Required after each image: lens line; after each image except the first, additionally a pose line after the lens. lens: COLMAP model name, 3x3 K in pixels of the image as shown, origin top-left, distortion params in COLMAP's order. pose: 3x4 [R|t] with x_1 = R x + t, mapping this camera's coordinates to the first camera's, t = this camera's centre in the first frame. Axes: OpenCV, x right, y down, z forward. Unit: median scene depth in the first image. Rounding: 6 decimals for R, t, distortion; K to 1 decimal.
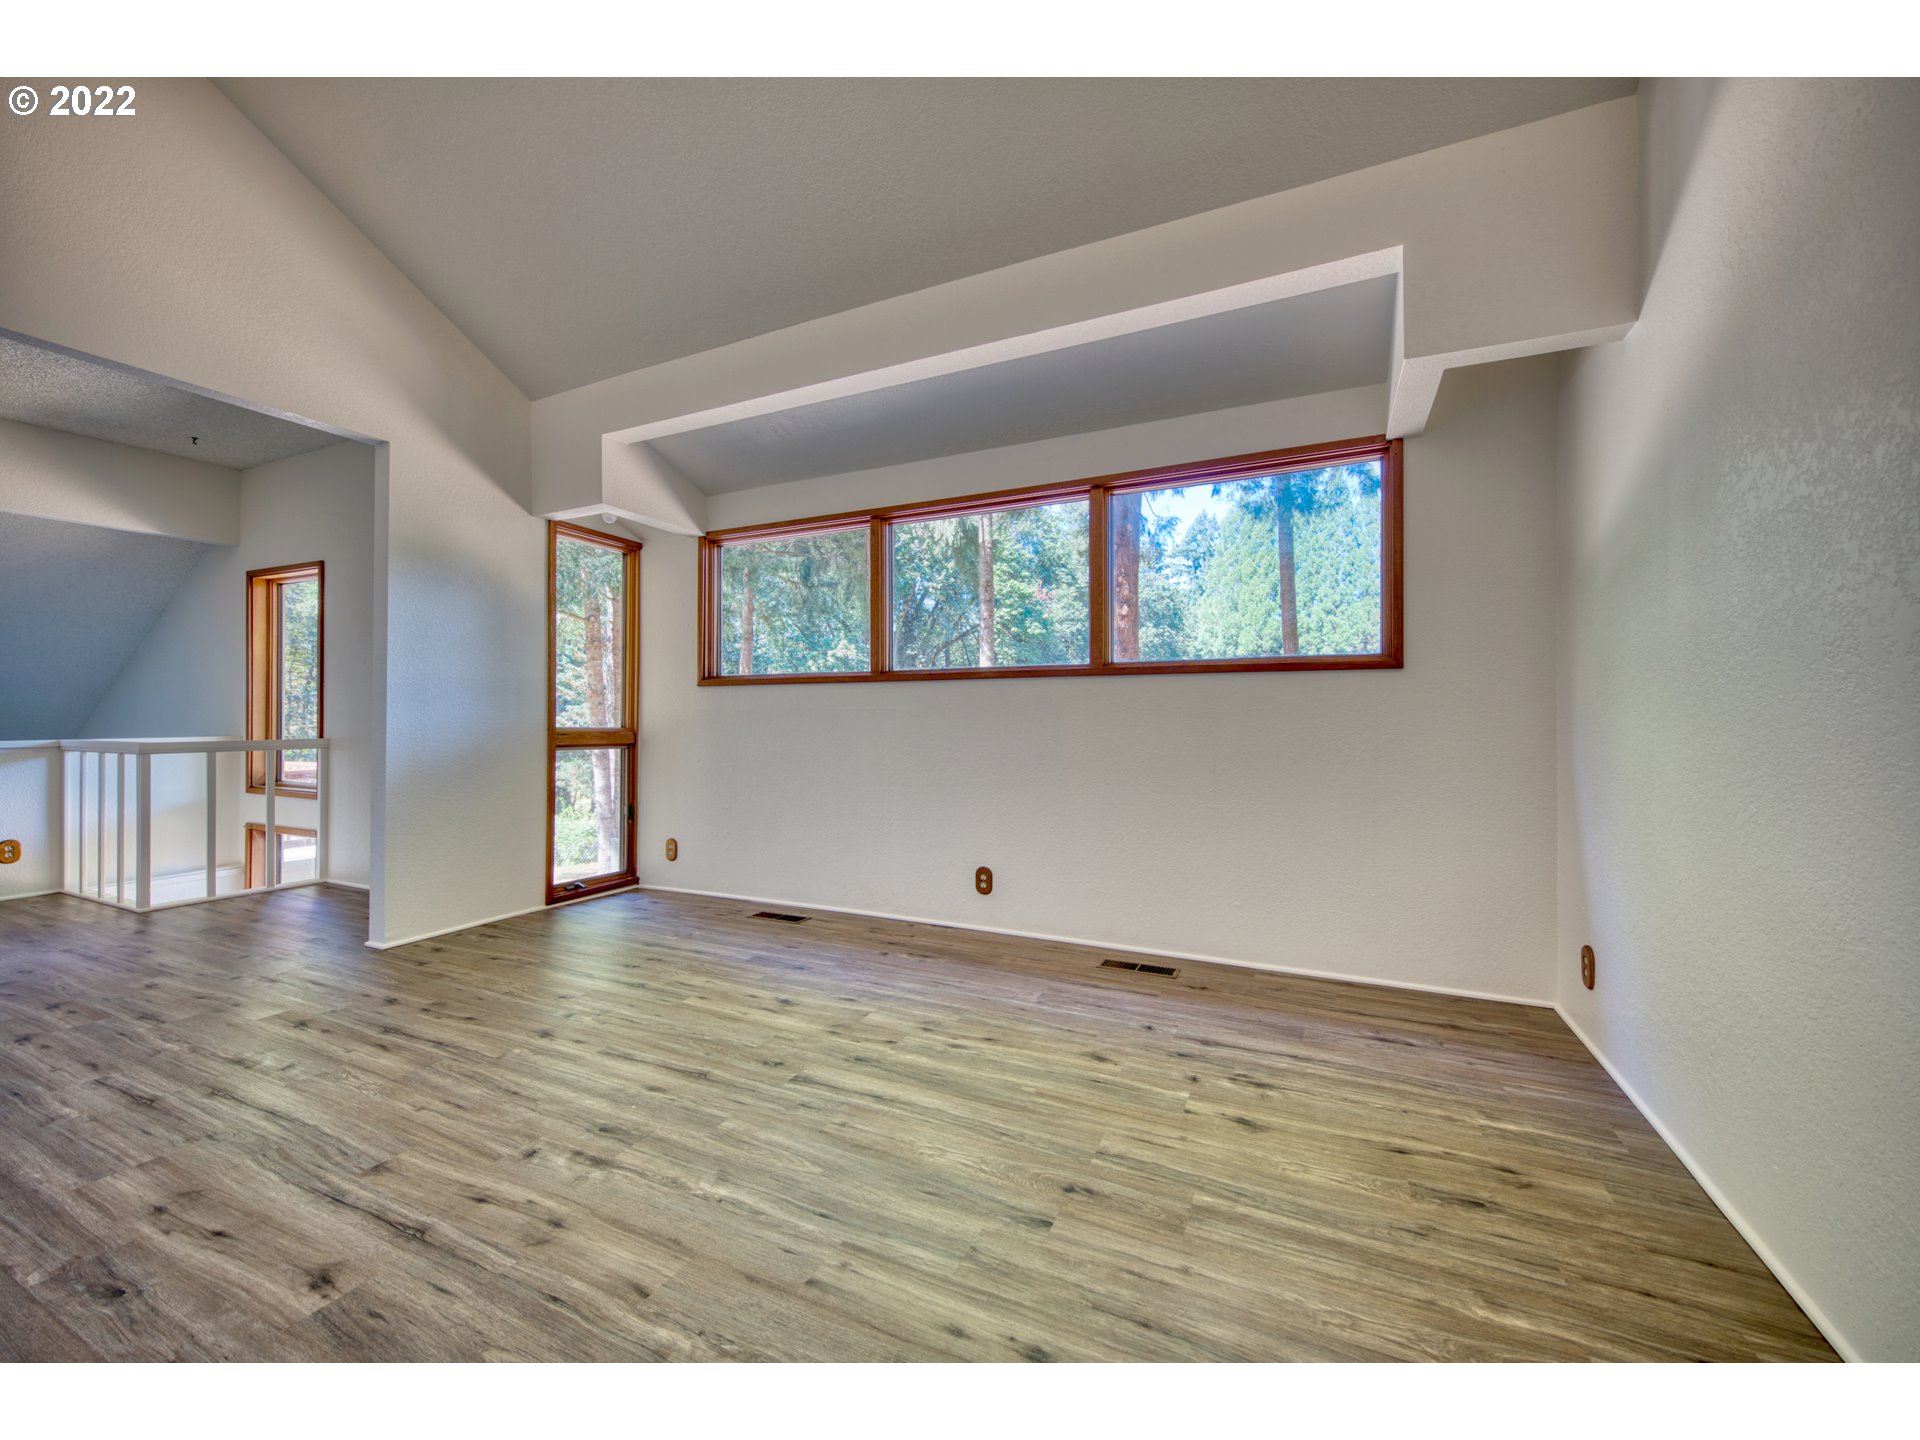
lens RADIAL K [[796.9, 0, 960.0], [0, 796.9, 720.0], [0, 0, 1]] dist [0.013428, -0.000361]
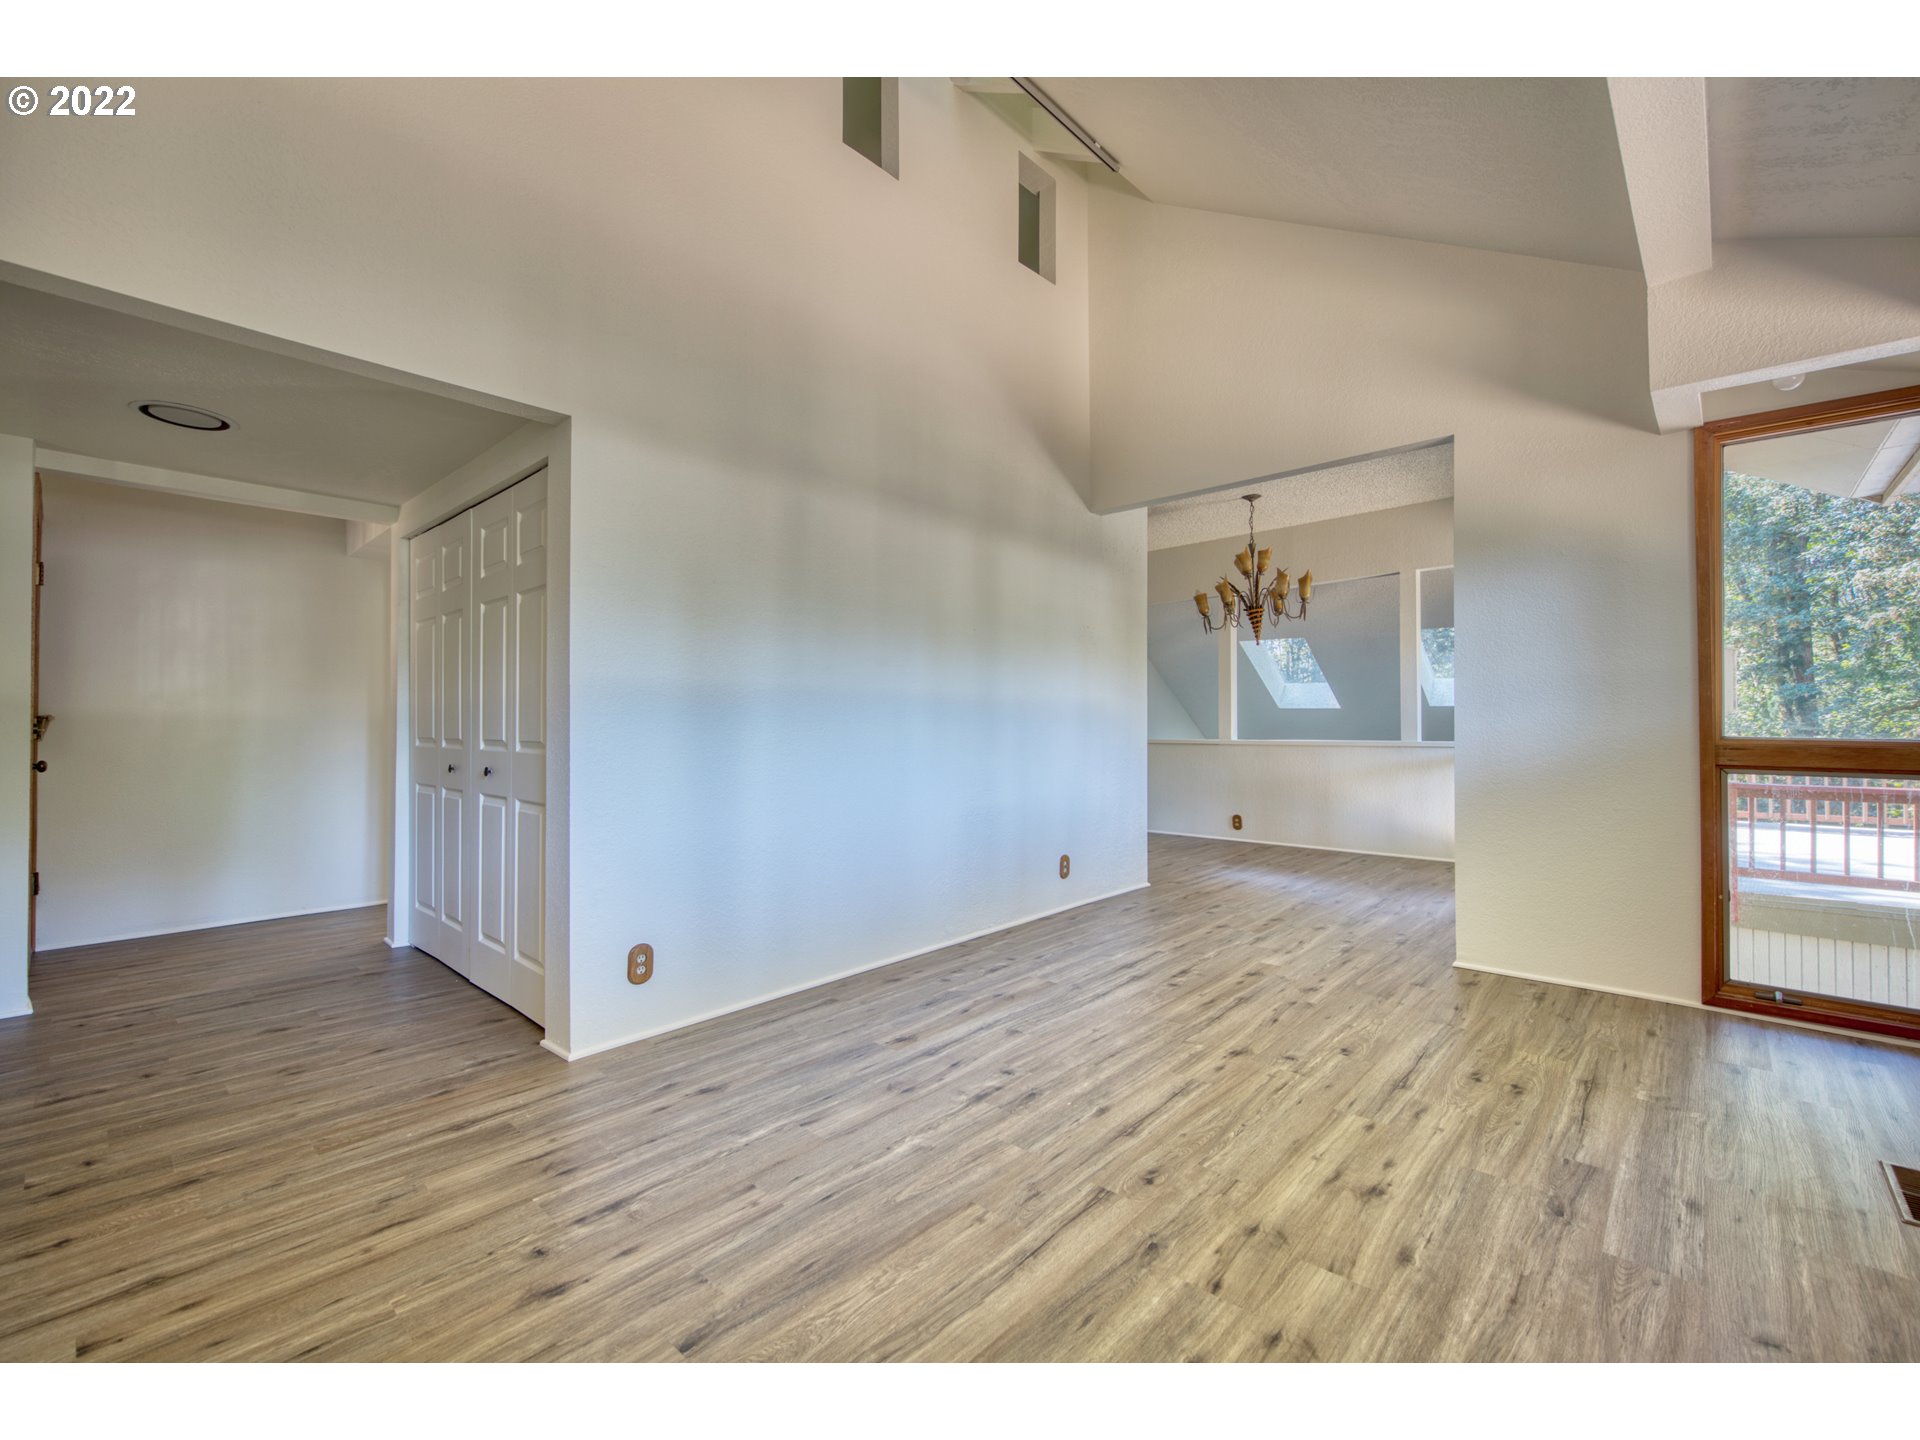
lens RADIAL K [[796.9, 0, 960.0], [0, 796.9, 720.0], [0, 0, 1]] dist [0.013428, -0.000361]
pose [[-0.312088, -0.007164, -0.950026, 0.574721], [0.006736, 0.999930, -0.009753, -0.009962], [0.950029, -0.009443, -0.312018, 1.080438]]
